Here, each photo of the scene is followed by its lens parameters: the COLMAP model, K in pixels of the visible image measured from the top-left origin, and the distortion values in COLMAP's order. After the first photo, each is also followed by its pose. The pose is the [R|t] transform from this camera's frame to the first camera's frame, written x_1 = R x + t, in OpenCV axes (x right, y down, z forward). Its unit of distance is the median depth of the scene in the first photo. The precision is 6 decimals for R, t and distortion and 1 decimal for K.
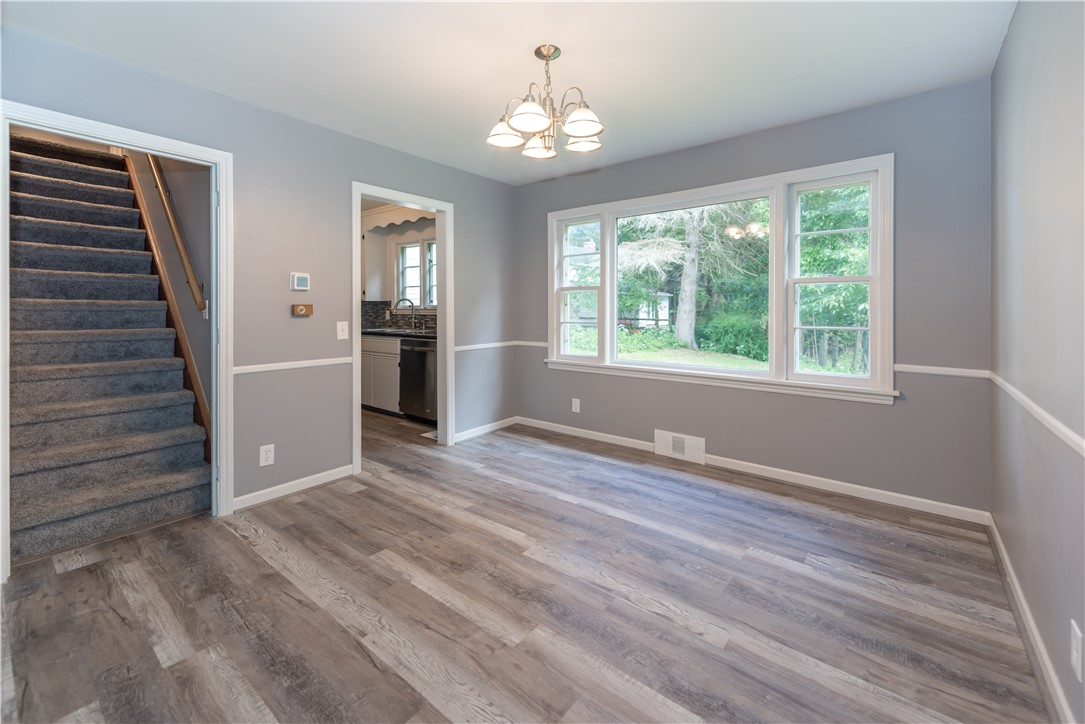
lens RADIAL K [[442.2, 0, 546.7], [0, 442.2, 315.9], [0, 0, 1]] dist [0.020369, -0.006104]
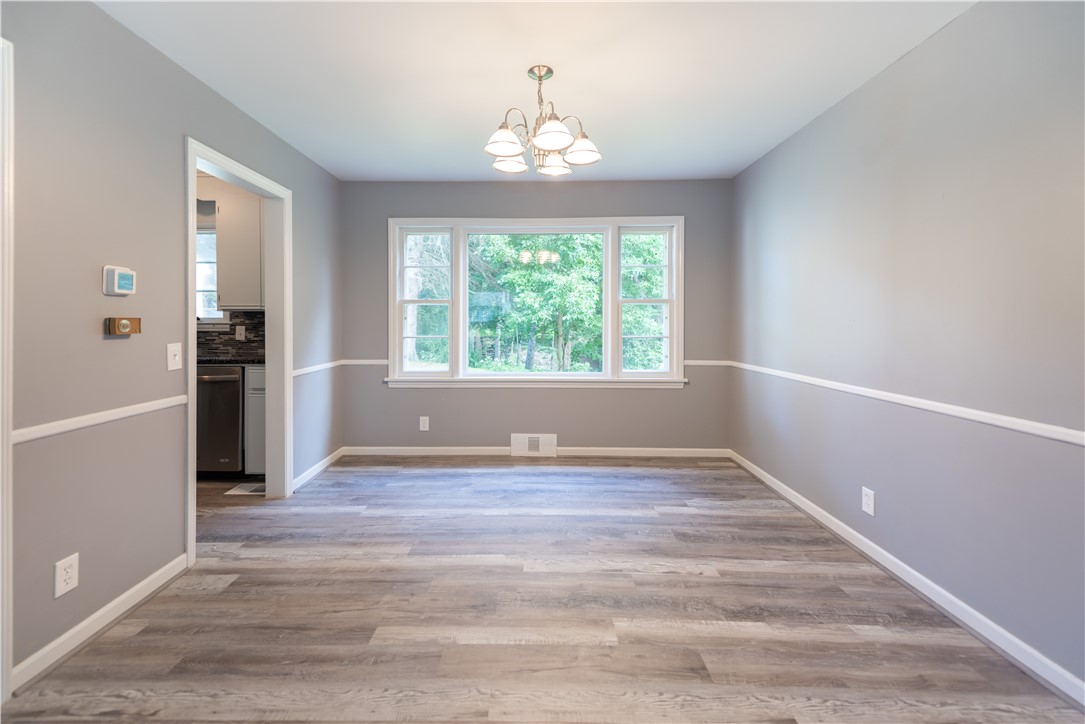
lens RADIAL K [[434.5, 0, 527.9], [0, 434.5, 327.3], [0, 0, 1]] dist [0.019196, -0.005763]
pose [[0.796365, -0.008321, 0.604759, -0.563695], [0.010122, 0.999949, 0.000430, -0.007766], [-0.604732, 0.005779, 0.796408, 0.194914]]
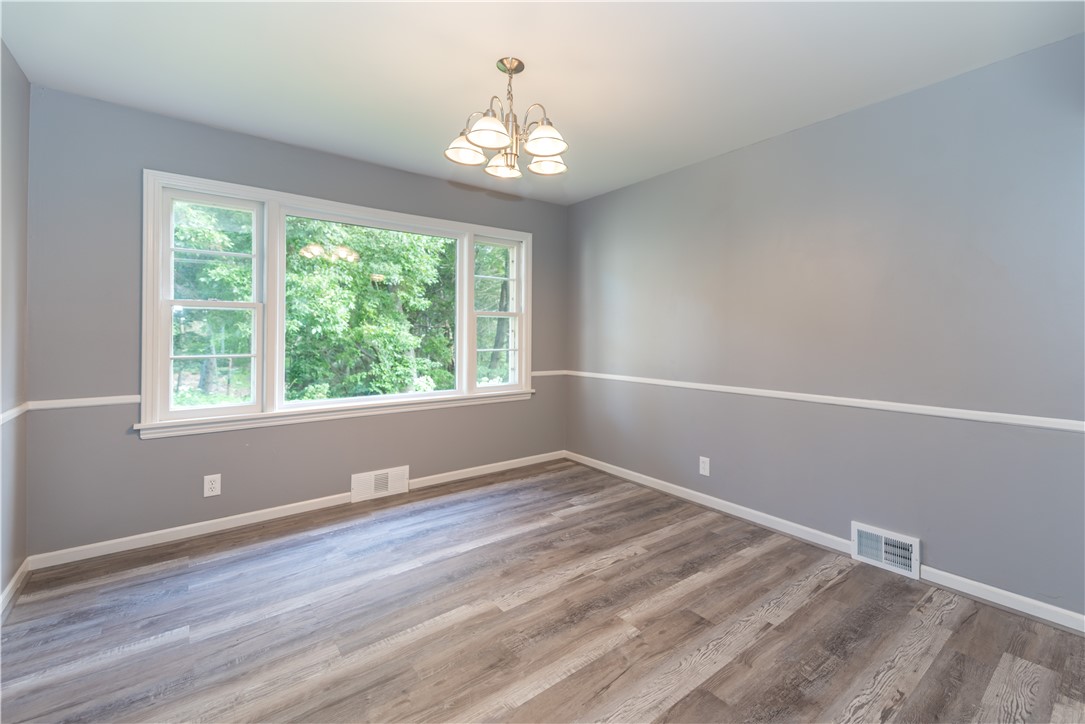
lens RADIAL K [[460.5, 0, 569.9], [0, 460.5, 337.4], [0, 0, 1]] dist [0.021084, -0.007283]
pose [[0.226229, -0.004979, 0.974061, -0.829865], [0.013208, 0.999911, 0.002044, -0.013612], [-0.973985, 0.012403, 0.226274, 0.584869]]
